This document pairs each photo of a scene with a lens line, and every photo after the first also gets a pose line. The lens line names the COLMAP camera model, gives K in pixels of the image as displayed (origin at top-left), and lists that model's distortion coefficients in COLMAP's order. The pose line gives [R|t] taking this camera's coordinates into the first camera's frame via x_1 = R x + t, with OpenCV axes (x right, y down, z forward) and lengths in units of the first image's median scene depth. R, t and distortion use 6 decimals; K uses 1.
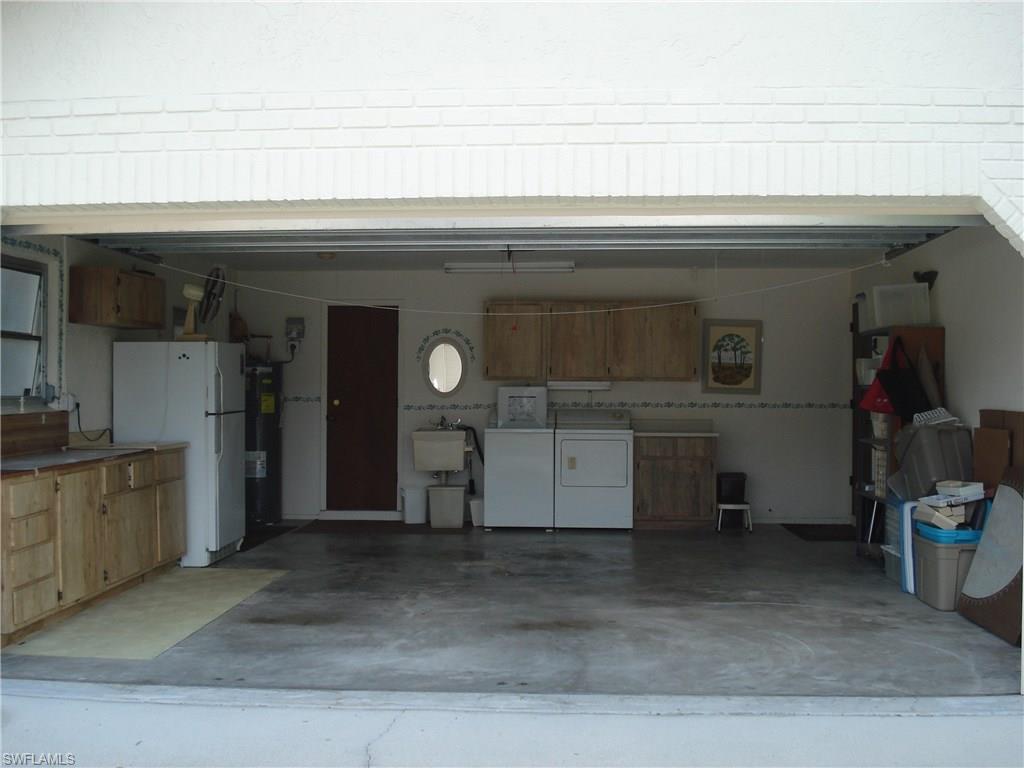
lens RADIAL K [[1152.8, 0, 512.0], [0, 1152.8, 384.0], [0, 0, 1]] dist [-0.100121, 0.021668]
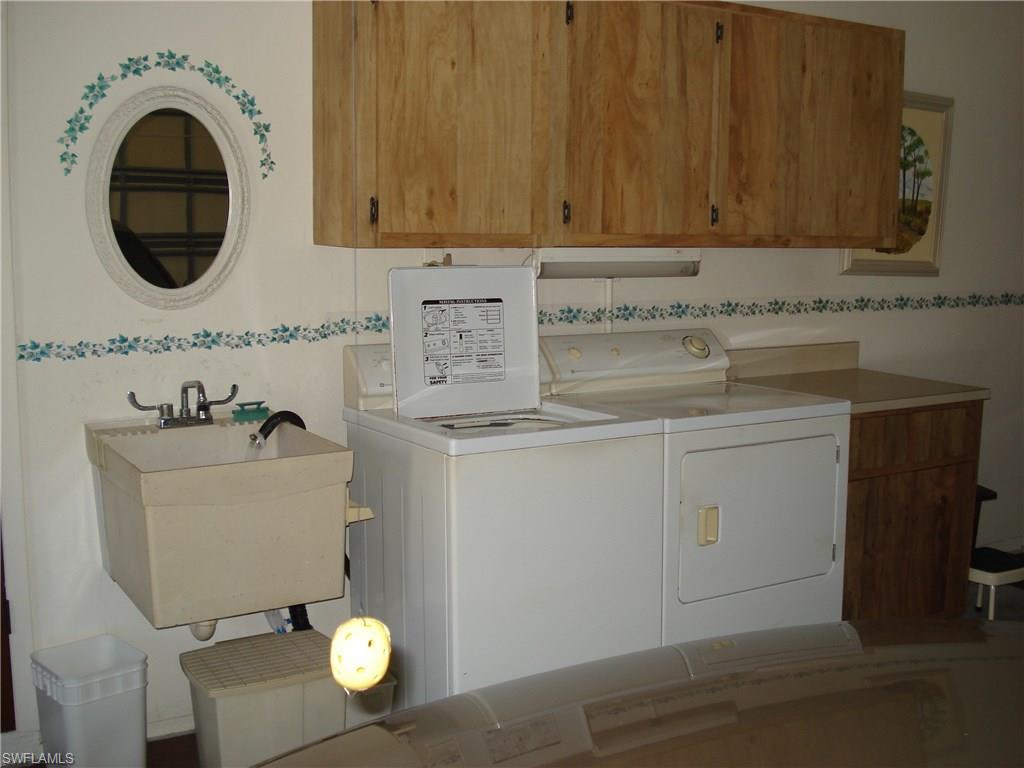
lens RADIAL K [[1152.8, 0, 512.0], [0, 1152.8, 384.0], [0, 0, 1]] dist [-0.100121, 0.021668]
pose [[0.817524, -0.077216, 0.570694, -0.152314], [-0.009803, 0.988961, 0.147851, -0.011713], [-0.575811, -0.126466, 0.807742, 0.749385]]
